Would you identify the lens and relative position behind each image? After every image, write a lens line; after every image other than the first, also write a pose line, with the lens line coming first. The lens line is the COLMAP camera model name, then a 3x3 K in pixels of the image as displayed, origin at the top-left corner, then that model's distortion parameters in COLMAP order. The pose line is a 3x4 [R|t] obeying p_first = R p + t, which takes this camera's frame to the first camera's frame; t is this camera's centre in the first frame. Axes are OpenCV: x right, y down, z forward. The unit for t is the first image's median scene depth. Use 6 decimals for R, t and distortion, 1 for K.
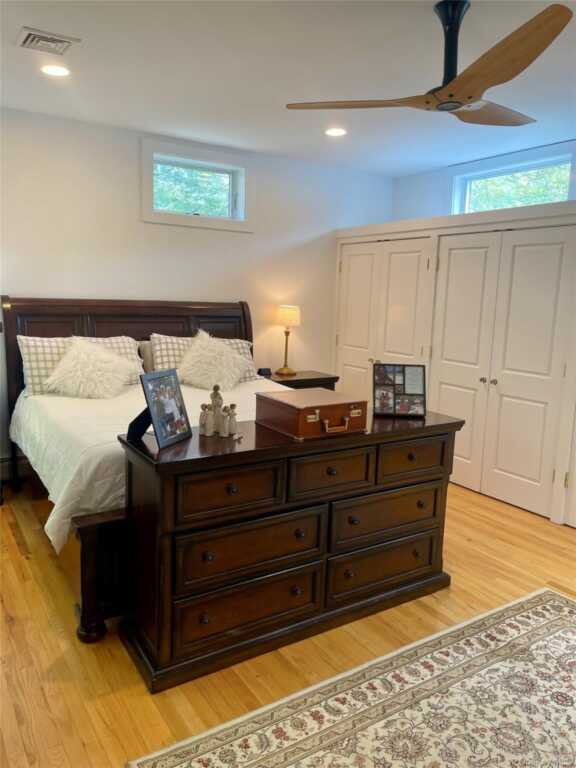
lens RADIAL K [[580.2, 0, 288.0], [0, 580.2, 384.0], [0, 0, 1]] dist [0.085274, -0.113700]
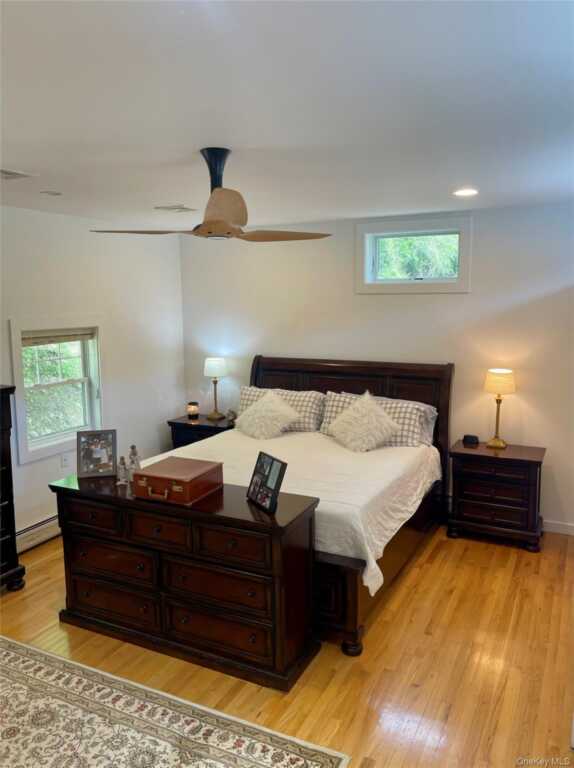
lens RADIAL K [[585.5, 0, 277.4], [0, 585.5, 381.3], [0, 0, 1]] dist [0.098649, -0.137079]
pose [[0.502775, 0.089366, -0.859786, 1.230878], [-0.107675, 0.993370, 0.040285, -0.239577], [0.857685, 0.072323, 0.509064, 0.510919]]
